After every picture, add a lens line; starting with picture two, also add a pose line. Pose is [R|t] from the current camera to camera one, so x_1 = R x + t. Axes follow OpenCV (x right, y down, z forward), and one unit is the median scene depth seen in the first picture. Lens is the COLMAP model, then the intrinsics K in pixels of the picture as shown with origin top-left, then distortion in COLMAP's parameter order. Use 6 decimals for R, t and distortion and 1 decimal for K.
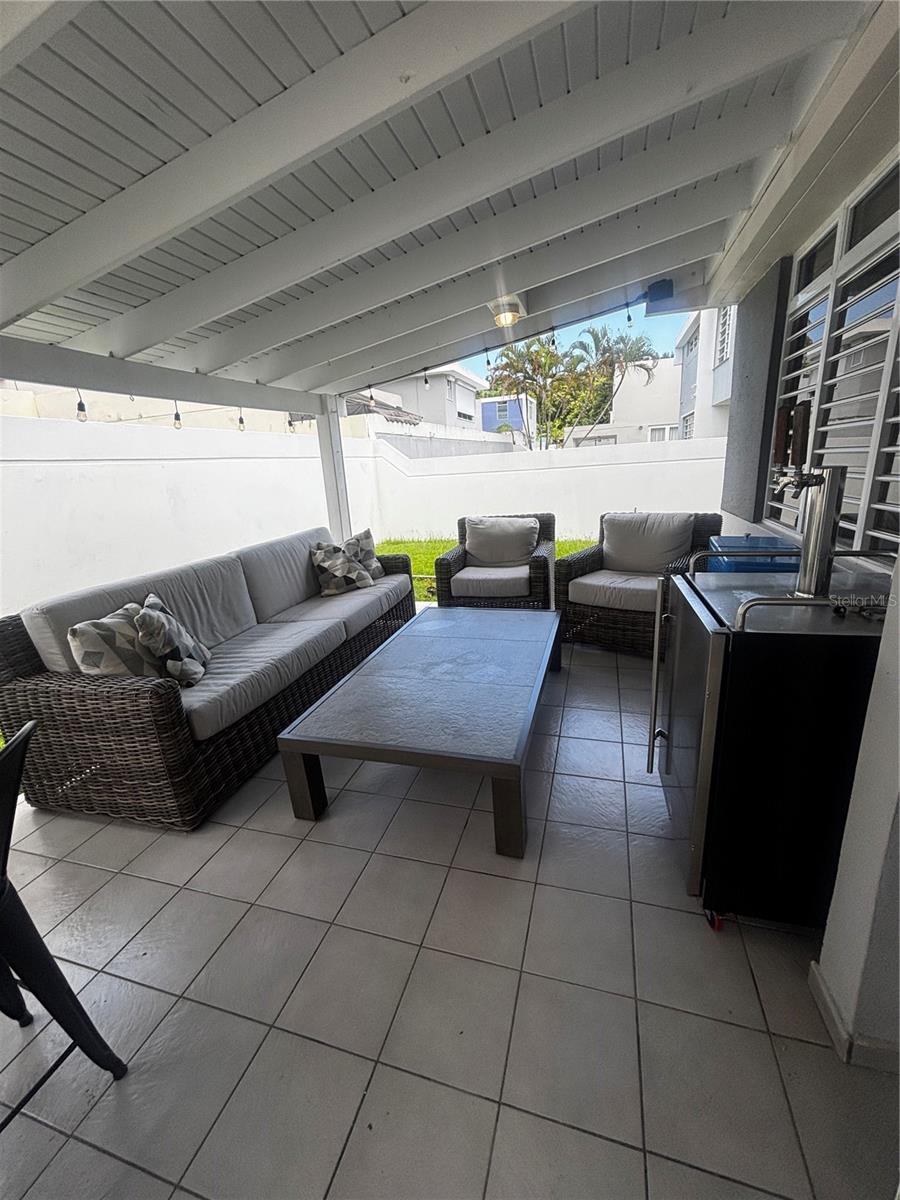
lens RADIAL K [[486.2, 0, 450.7], [0, 486.2, 602.2], [0, 0, 1]] dist [0.003207, -0.000325]
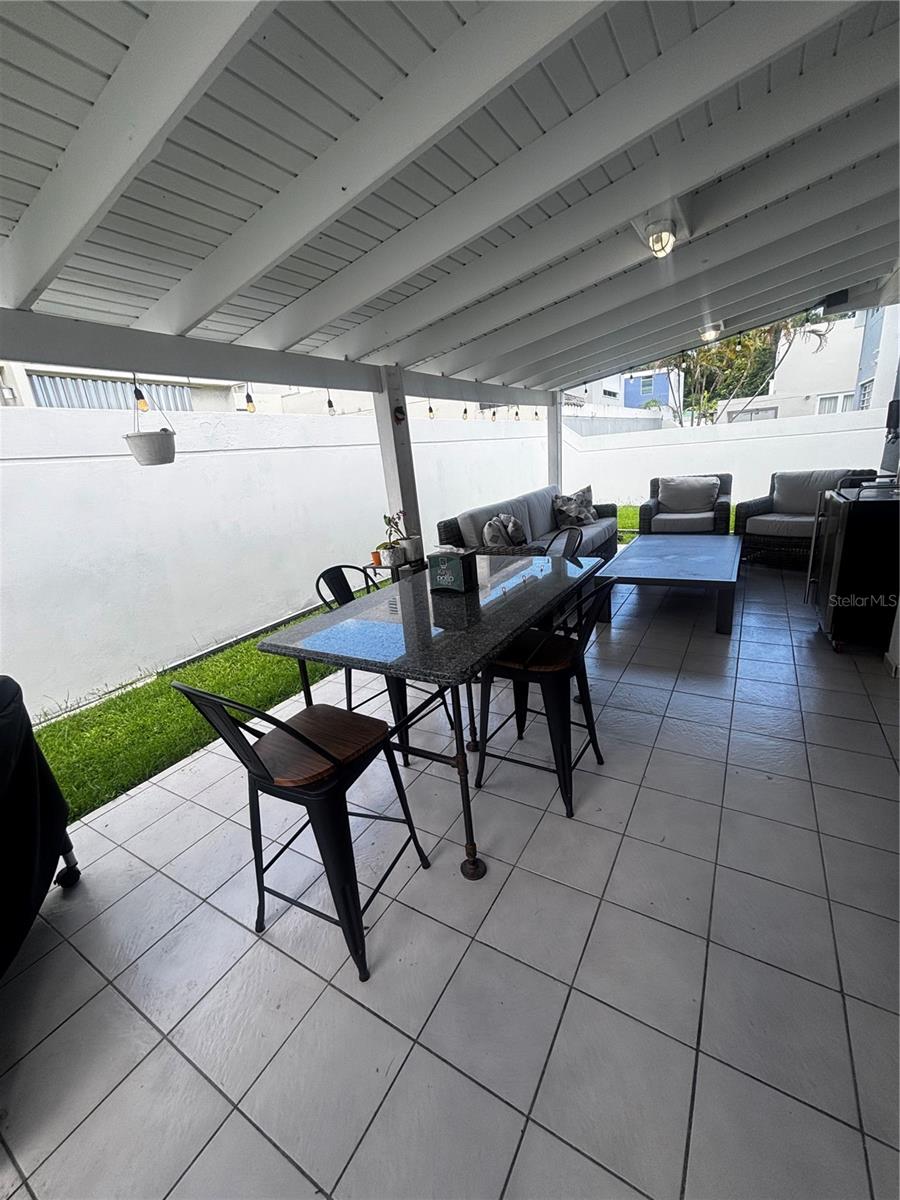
lens RADIAL K [[486.2, 0, 452.2], [0, 486.2, 599.6], [0, 0, 1]] dist [0.003207, -0.000325]
pose [[0.971129, 0.053839, -0.232399, -0.203191], [-0.046078, 0.998188, 0.038700, 0.144529], [0.234062, -0.026874, 0.971850, -0.486985]]
